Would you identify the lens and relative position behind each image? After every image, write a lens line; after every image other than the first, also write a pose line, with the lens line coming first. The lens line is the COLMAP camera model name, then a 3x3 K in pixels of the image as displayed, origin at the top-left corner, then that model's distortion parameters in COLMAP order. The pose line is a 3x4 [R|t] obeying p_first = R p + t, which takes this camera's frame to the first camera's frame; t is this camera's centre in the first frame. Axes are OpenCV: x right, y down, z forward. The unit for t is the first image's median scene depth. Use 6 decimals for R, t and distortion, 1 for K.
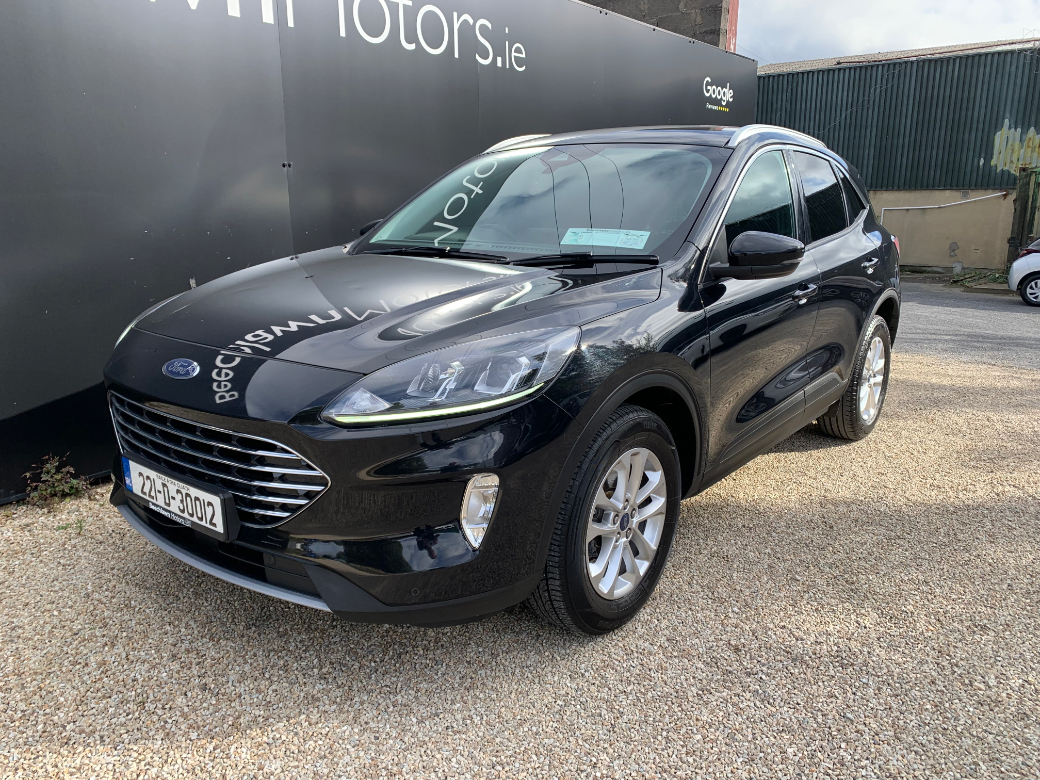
lens RADIAL K [[781.4, 0, 519.1], [0, 781.4, 396.9], [0, 0, 1]] dist [-0.006277, 0.003673]
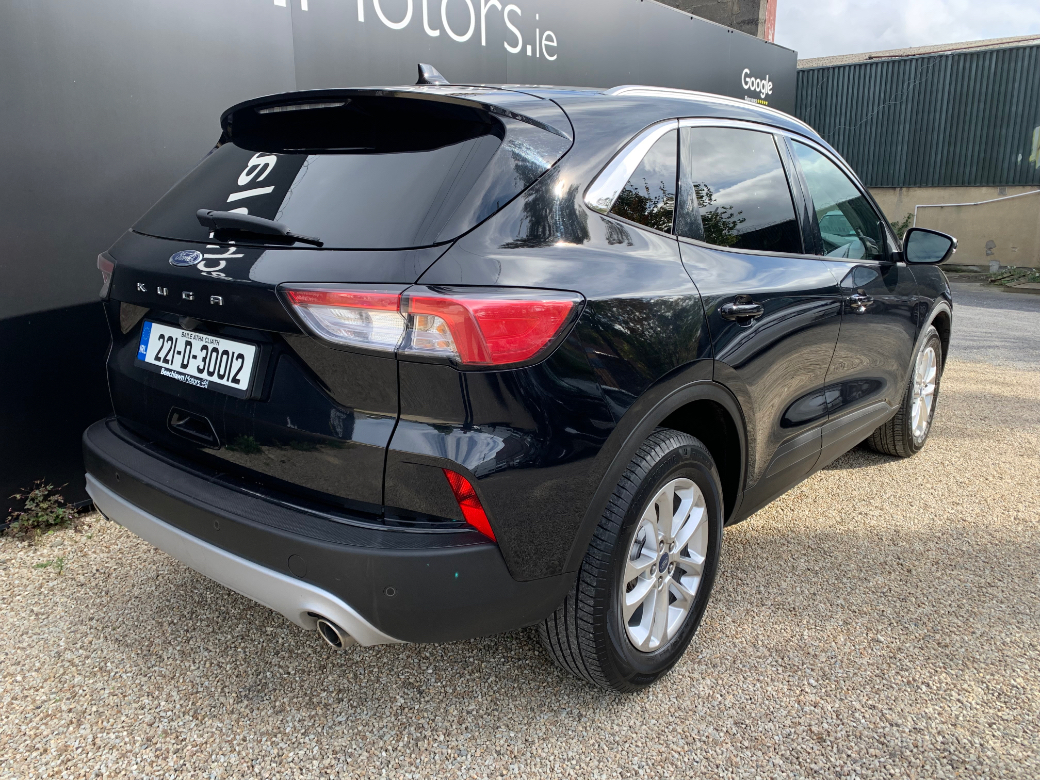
lens RADIAL K [[786.7, 0, 520.0], [0, 786.7, 390.0], [0, 0, 1]] dist [0.002364, -0.005436]
pose [[0.999602, 0.005416, -0.027691, -0.014392], [-0.005620, 0.999958, -0.007301, -0.029313], [0.027650, 0.007454, 0.999590, 0.111638]]
